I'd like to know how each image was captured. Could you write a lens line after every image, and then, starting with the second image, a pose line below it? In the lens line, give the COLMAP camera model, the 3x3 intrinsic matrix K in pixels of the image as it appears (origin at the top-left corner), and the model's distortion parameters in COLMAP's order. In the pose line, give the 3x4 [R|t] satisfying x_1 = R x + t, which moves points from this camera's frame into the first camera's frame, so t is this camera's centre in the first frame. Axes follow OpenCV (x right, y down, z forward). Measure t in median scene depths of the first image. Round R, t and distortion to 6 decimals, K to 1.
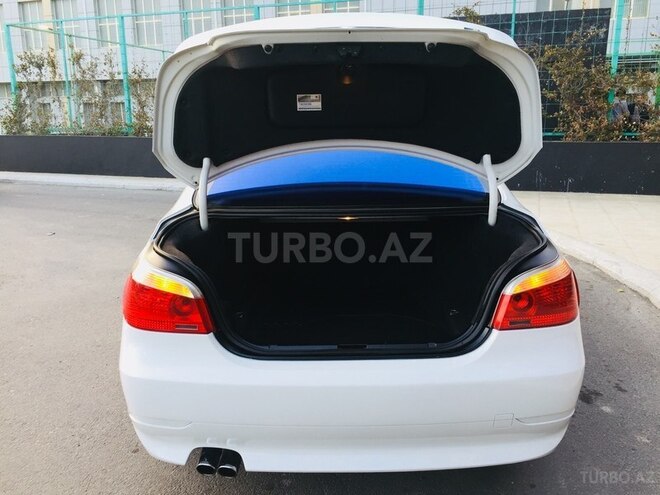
lens RADIAL K [[564.5, 0, 336.9], [0, 564.5, 252.8], [0, 0, 1]] dist [0.081523, -0.100191]
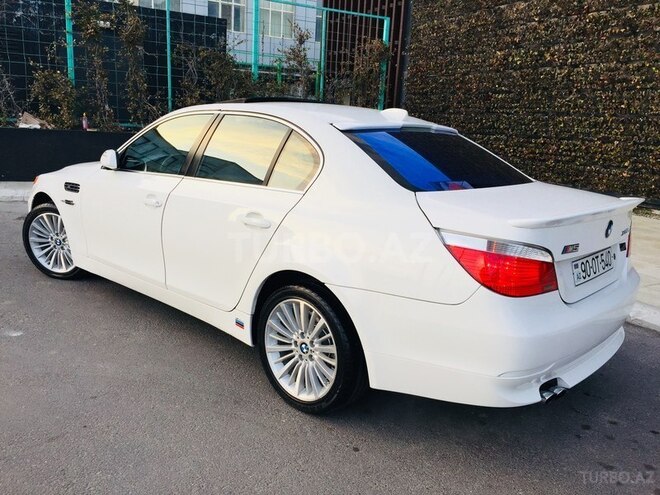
lens RADIAL K [[564.5, 0, 330.4], [0, 564.5, 254.5], [0, 0, 1]] dist [0.081523, -0.100191]
pose [[0.685087, -0.126390, 0.717413, -0.288922], [0.115179, 0.991239, 0.064643, -0.014844], [-0.719298, 0.038345, 0.693643, 0.092642]]
